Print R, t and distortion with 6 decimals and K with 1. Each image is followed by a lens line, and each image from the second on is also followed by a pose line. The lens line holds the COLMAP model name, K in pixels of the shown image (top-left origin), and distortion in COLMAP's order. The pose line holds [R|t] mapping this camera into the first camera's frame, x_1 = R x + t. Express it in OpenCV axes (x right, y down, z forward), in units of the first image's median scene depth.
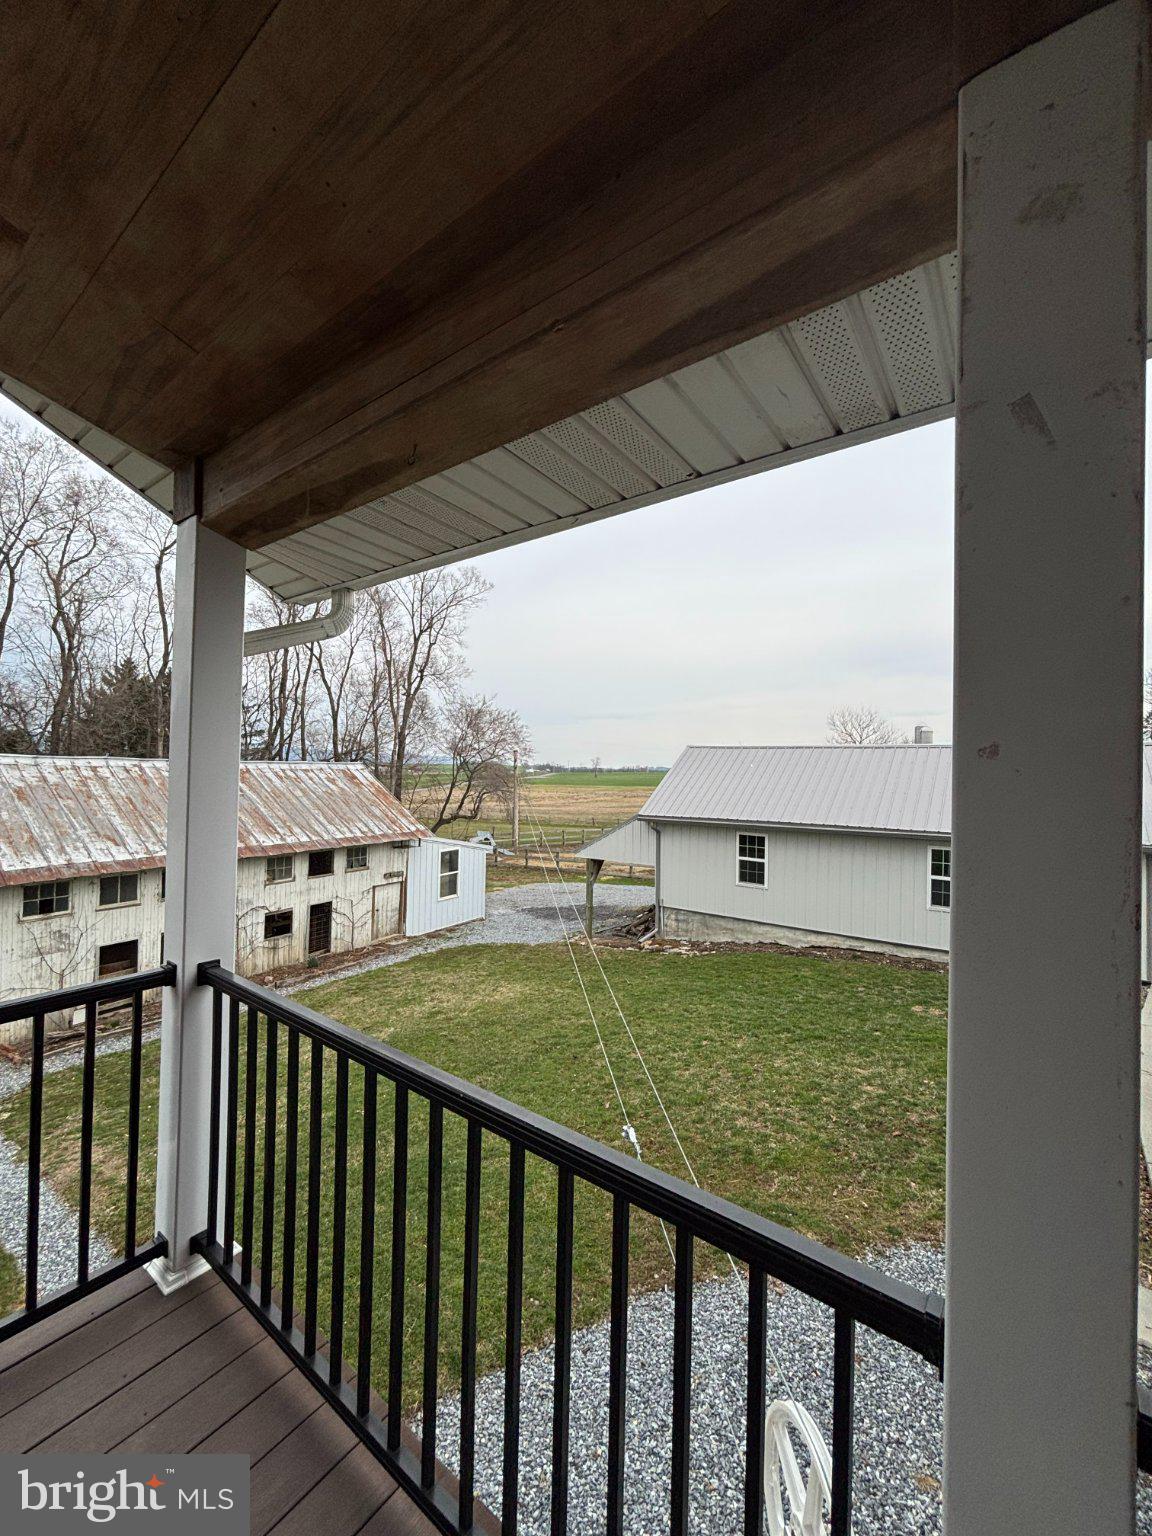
lens RADIAL K [[614.6, 0, 582.6], [0, 614.6, 758.5], [0, 0, 1]] dist [-0.018199, -0.000336]
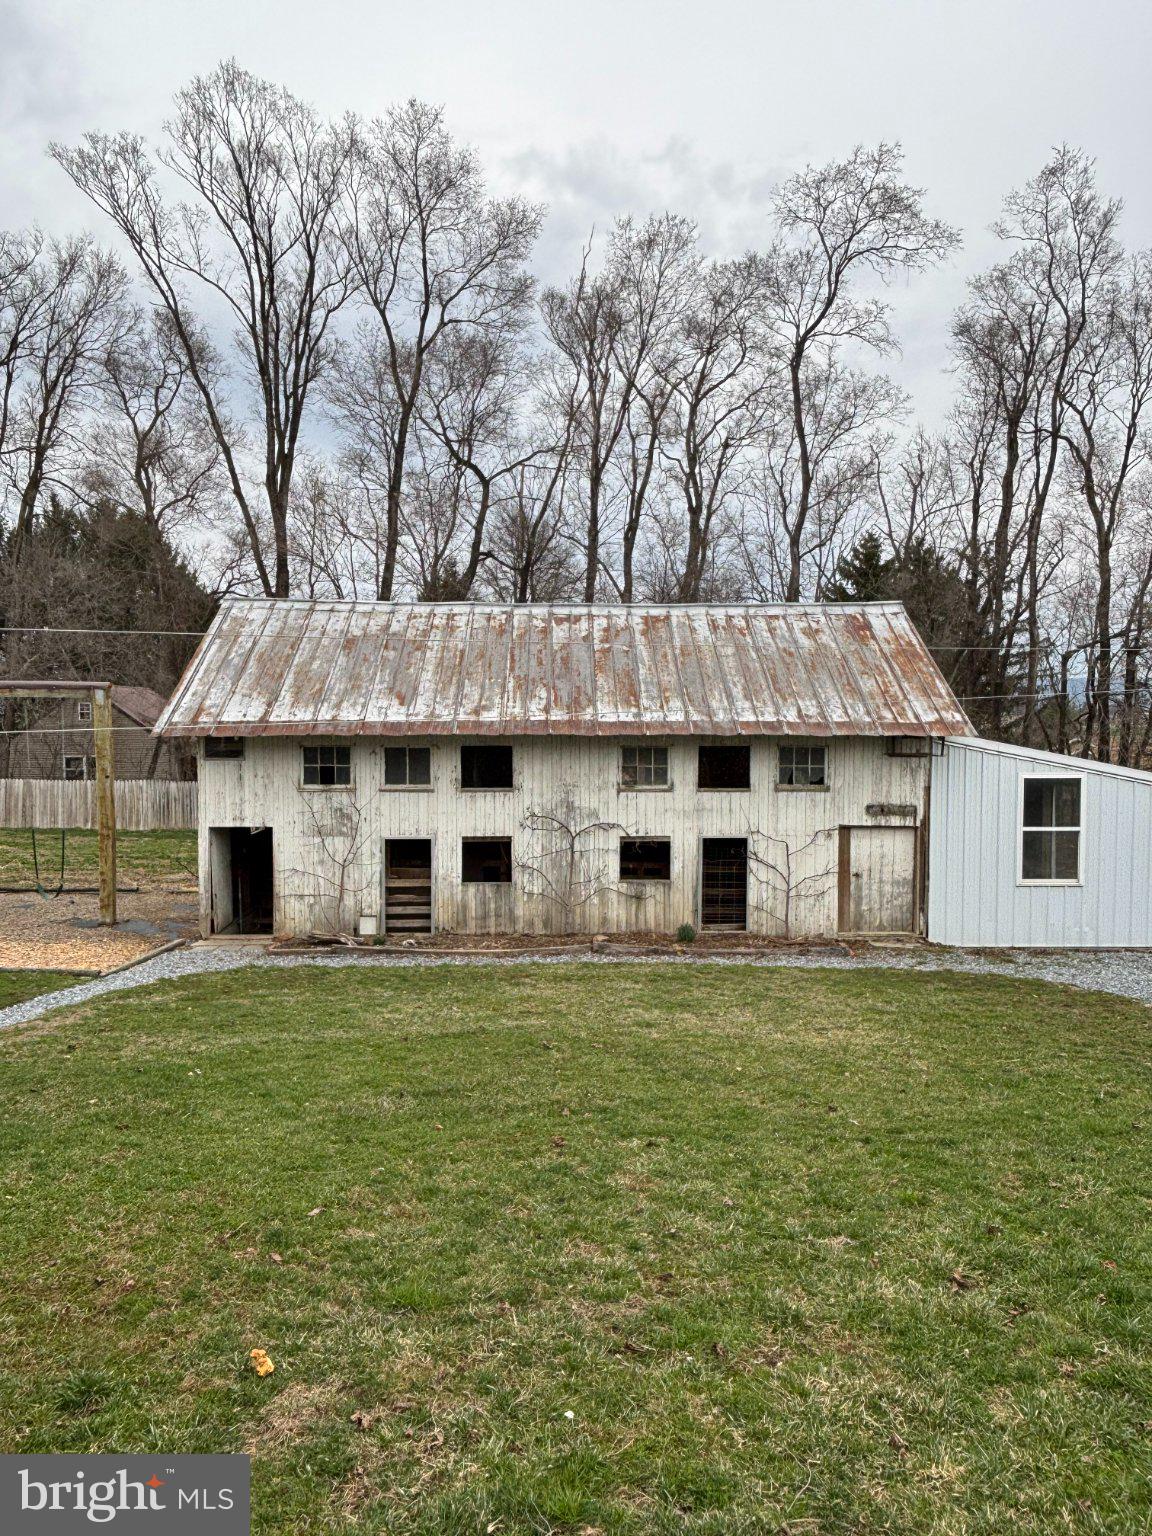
lens RADIAL K [[1061.4, 0, 558.5], [0, 1061.4, 759.5], [0, 0, 1]] dist [0.045374, -0.069730]
pose [[0.540108, 0.023628, -0.841264, 0.279759], [0.024386, 0.998747, 0.043708, 0.108782], [0.841242, -0.044122, 0.538855, 0.324252]]
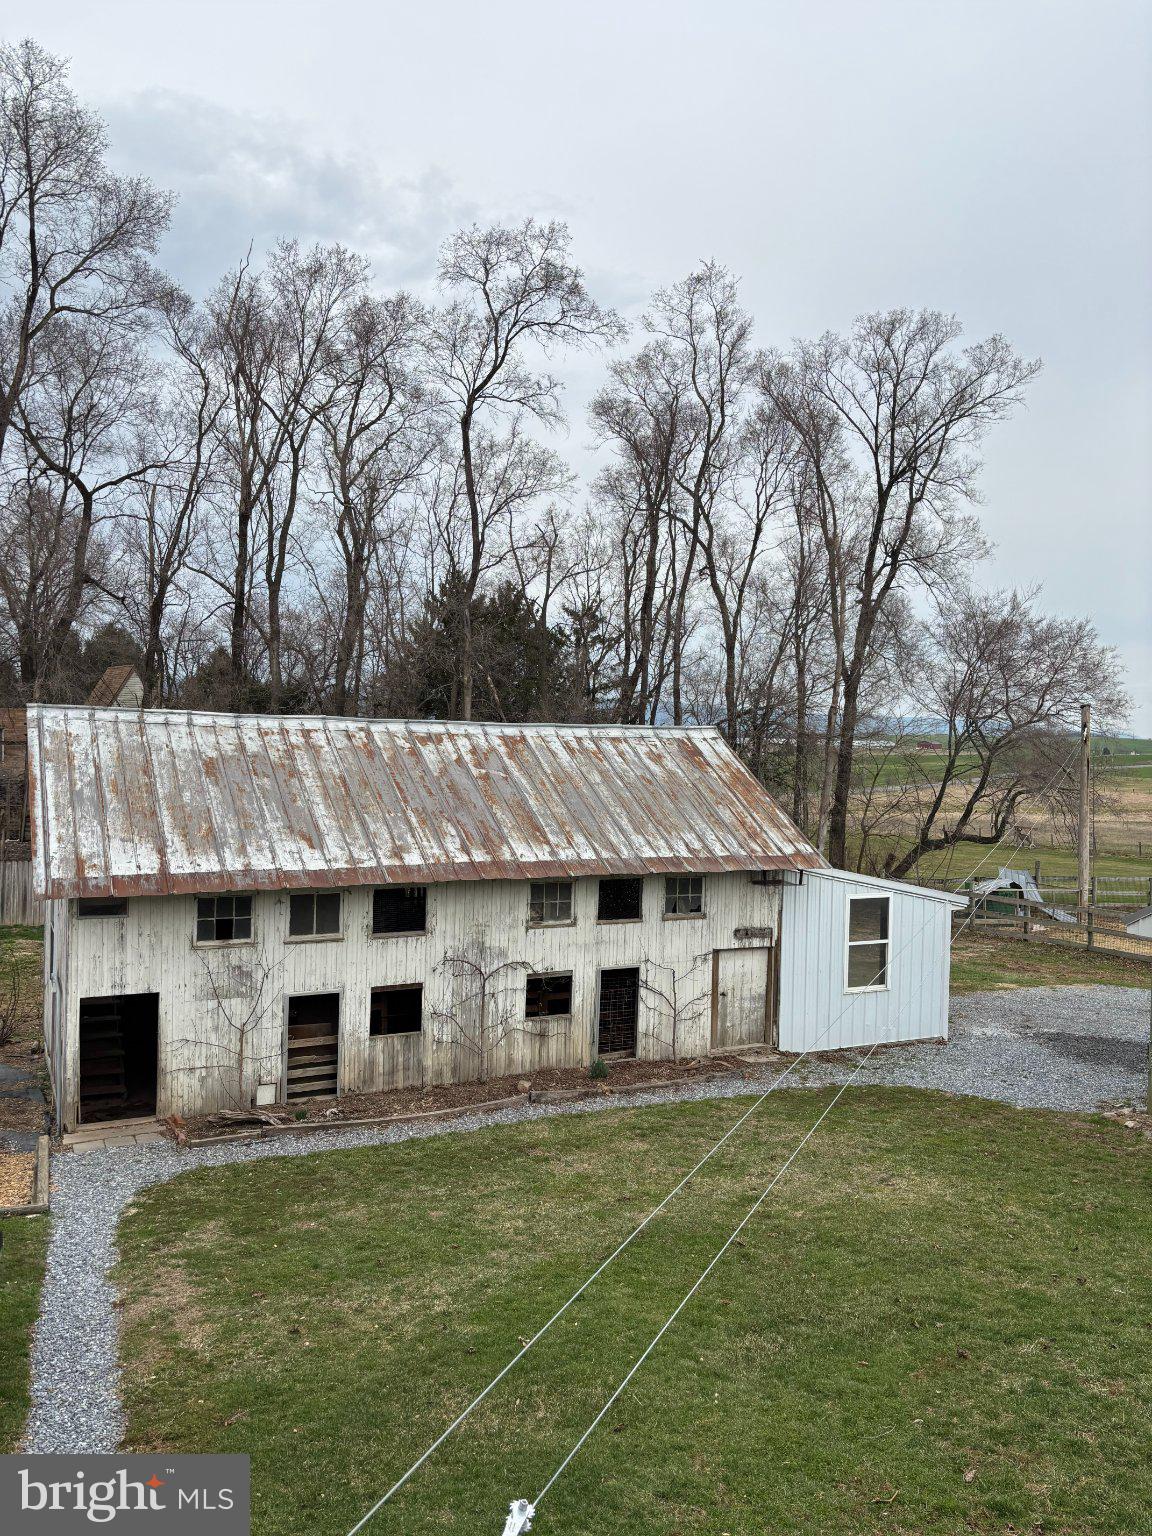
lens RADIAL K [[1158.3, 0, 575.4], [0, 1158.3, 750.9], [0, 0, 1]] dist [0.041231, -0.036315]
pose [[0.846316, 0.010726, -0.532573, 0.106015], [0.001052, 0.999762, 0.021807, 0.006882], [0.532680, -0.019016, 0.846103, 0.055081]]
